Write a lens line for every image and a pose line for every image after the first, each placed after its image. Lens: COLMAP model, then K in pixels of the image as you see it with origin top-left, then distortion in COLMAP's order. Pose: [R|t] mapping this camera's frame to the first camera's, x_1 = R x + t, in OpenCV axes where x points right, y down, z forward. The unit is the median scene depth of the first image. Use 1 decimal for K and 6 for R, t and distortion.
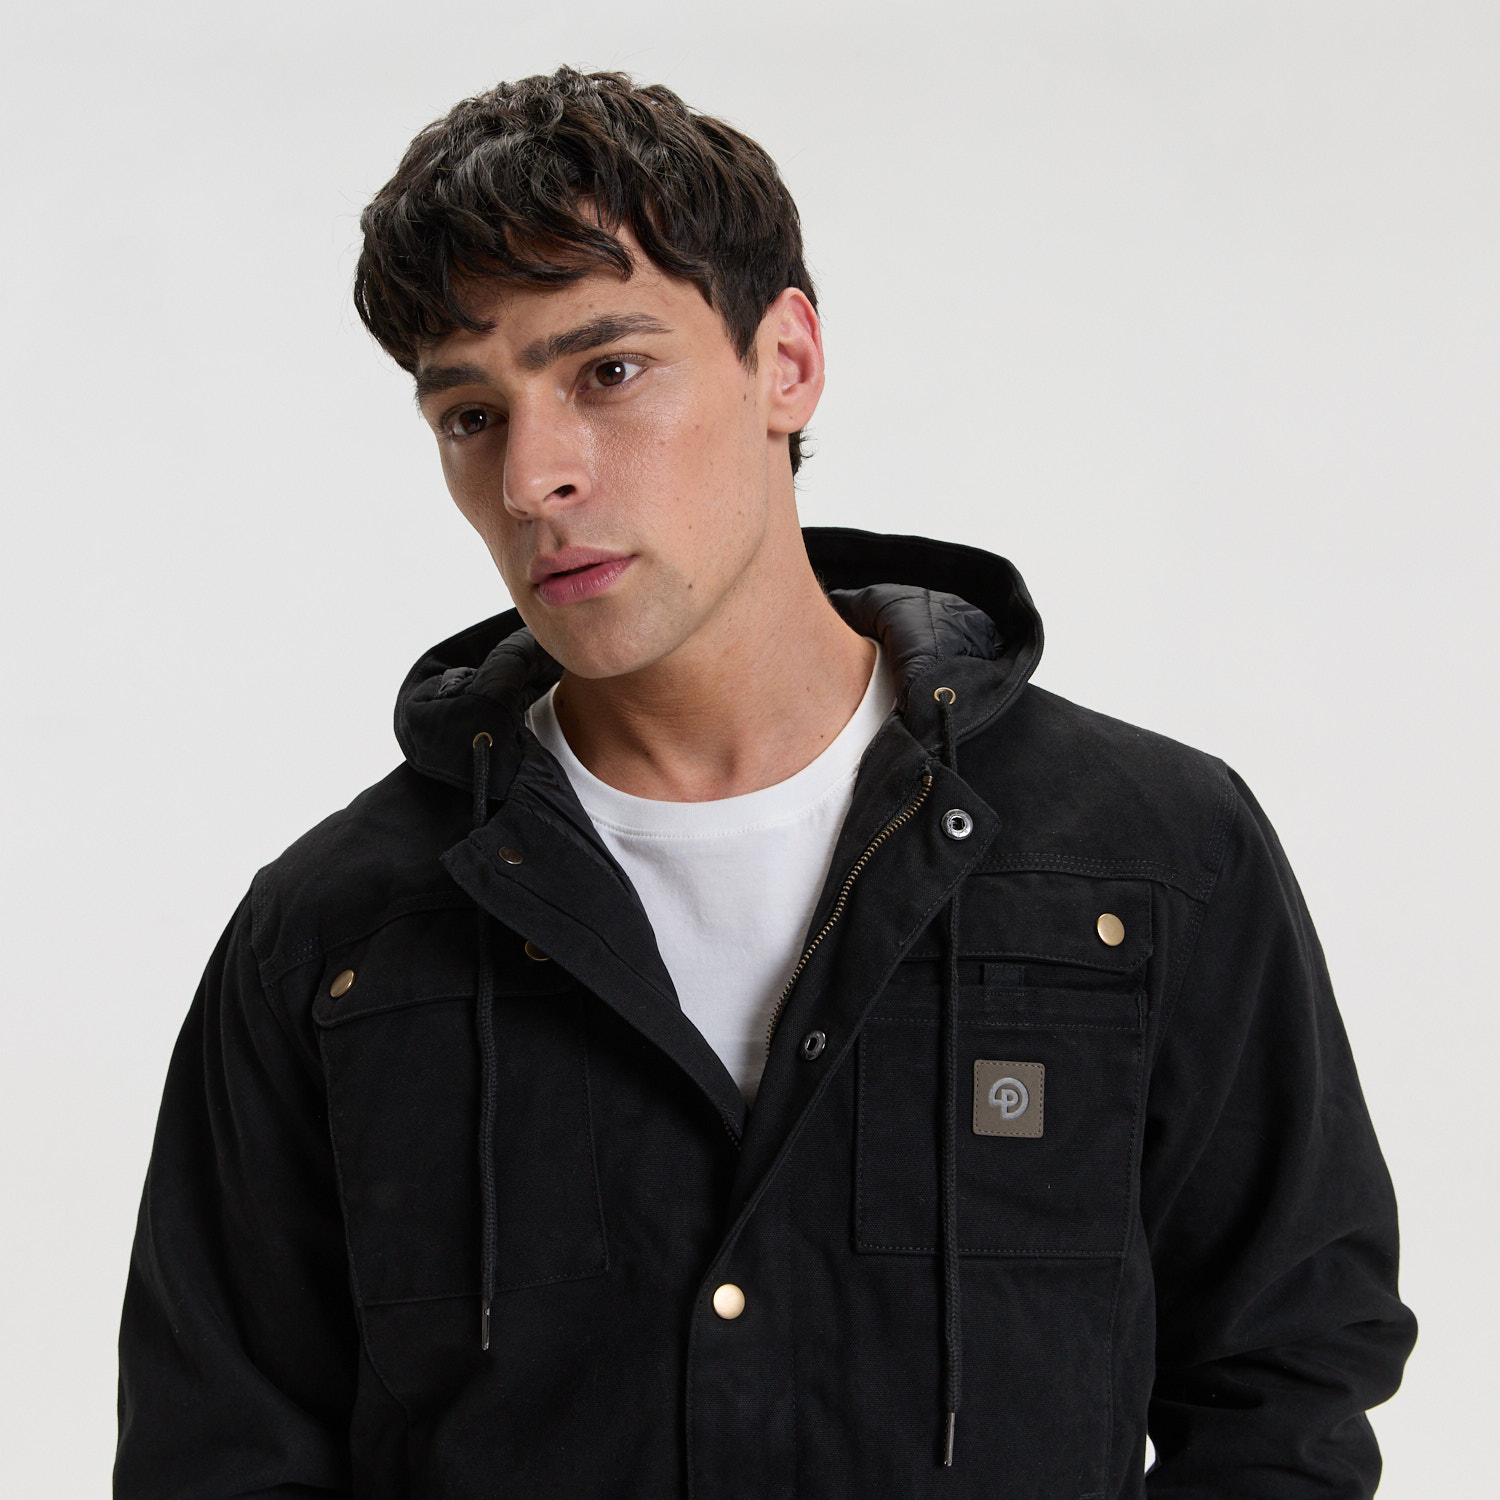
lens RADIAL K [[2354.7, 0, 750.0], [0, 2354.7, 750.0], [0, 0, 1]] dist [-0.012321, 0.125918]
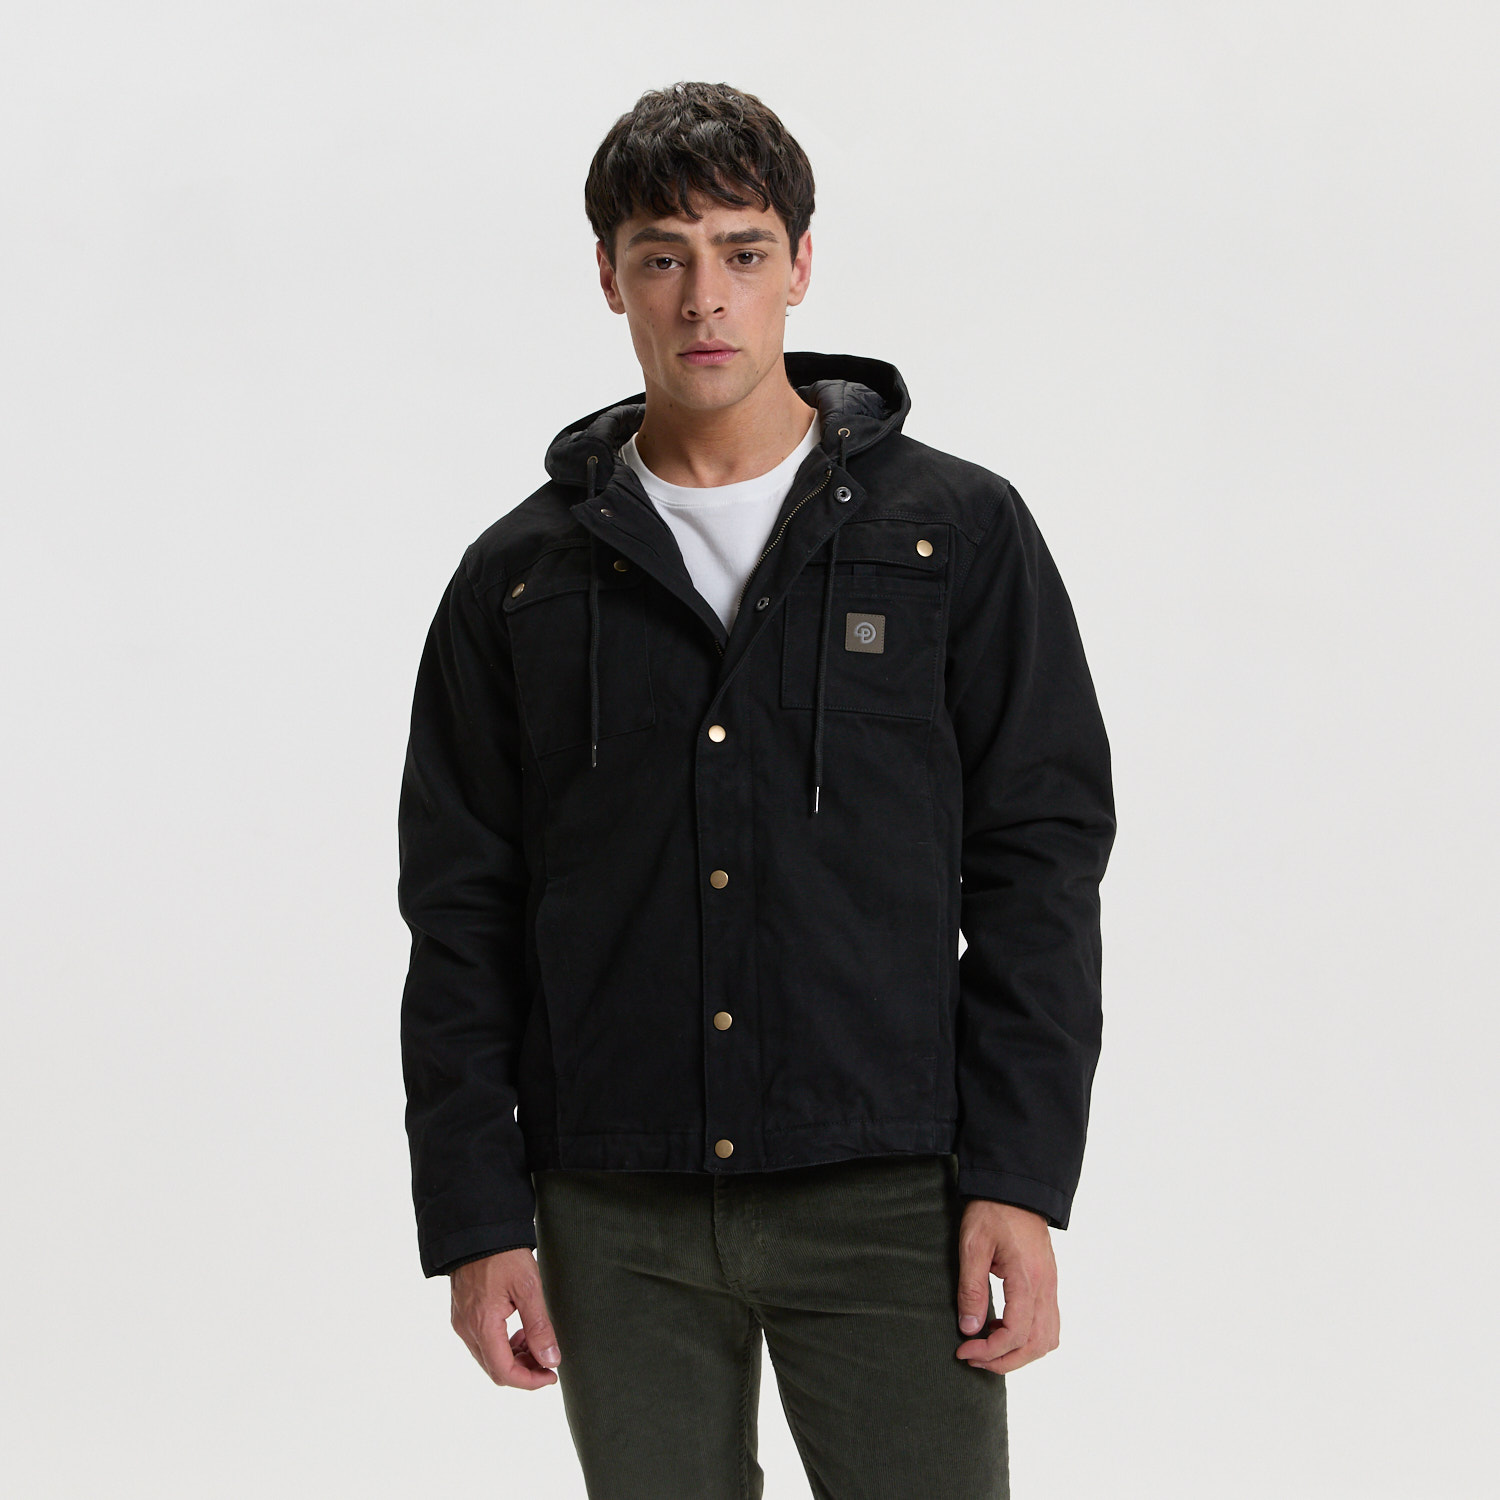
lens RADIAL K [[2354.7, 0, 750.0], [0, 2354.7, 750.0], [0, 0, 1]] dist [-0.012321, 0.125918]
pose [[0.997071, -0.005981, -0.076247, 0.156070], [0.007319, 0.999824, 0.017280, 0.202102], [0.076130, -0.017787, 0.996939, -0.875674]]
